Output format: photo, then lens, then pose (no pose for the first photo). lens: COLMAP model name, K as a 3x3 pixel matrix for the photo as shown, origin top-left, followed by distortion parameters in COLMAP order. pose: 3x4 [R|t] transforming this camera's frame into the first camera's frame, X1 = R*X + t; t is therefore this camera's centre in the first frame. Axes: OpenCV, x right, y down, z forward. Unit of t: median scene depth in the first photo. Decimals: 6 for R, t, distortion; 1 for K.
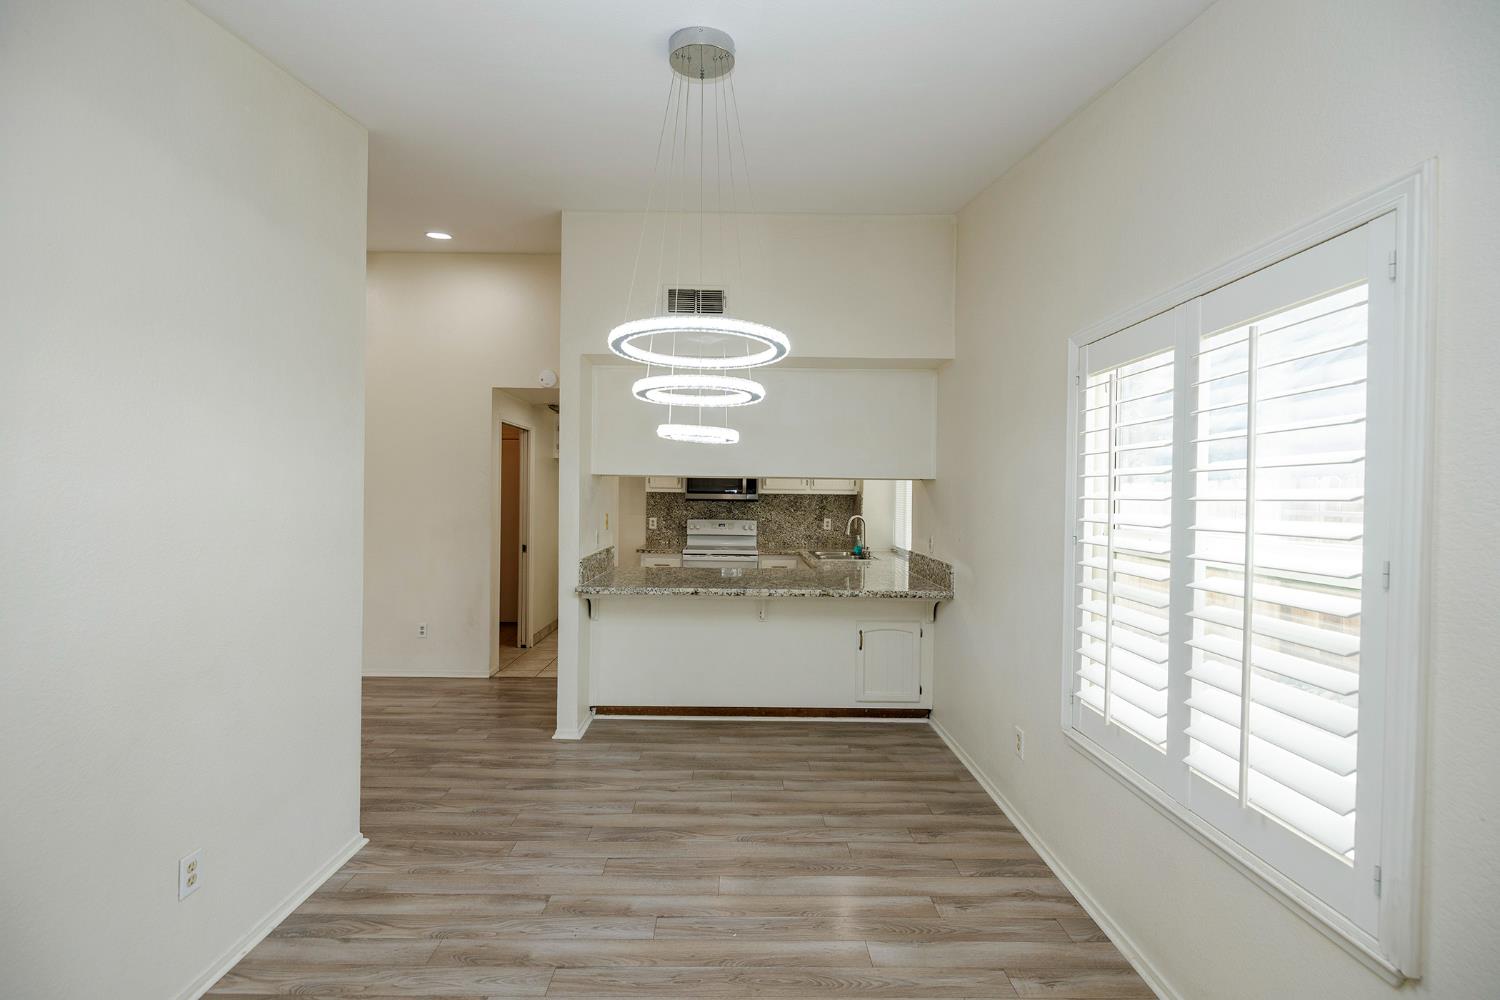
lens RADIAL K [[627.4, 0, 742.3], [0, 627.4, 495.0], [0, 0, 1]] dist [-0.000119, -0.000152]
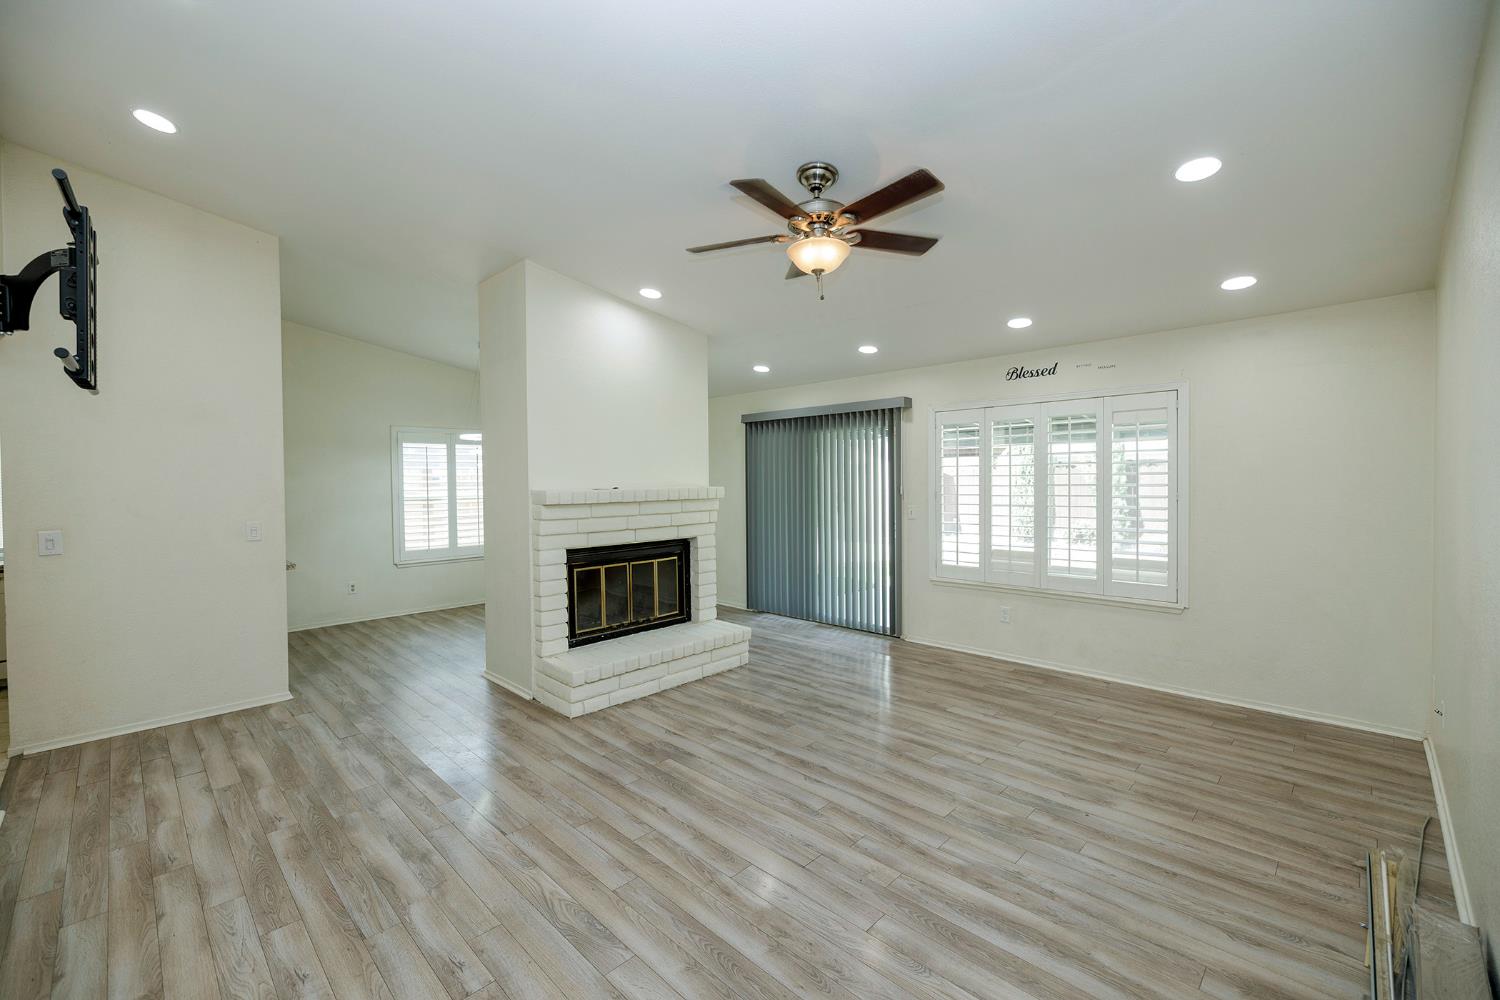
lens RADIAL K [[627.4, 0, 741.3], [0, 627.4, 492.3], [0, 0, 1]] dist [-0.000119, -0.000152]
pose [[-0.703456, -0.021019, 0.710428, -1.068560], [-0.000692, 0.999582, 0.028889, -0.016768], [-0.710739, 0.019830, -0.703176, 0.766845]]
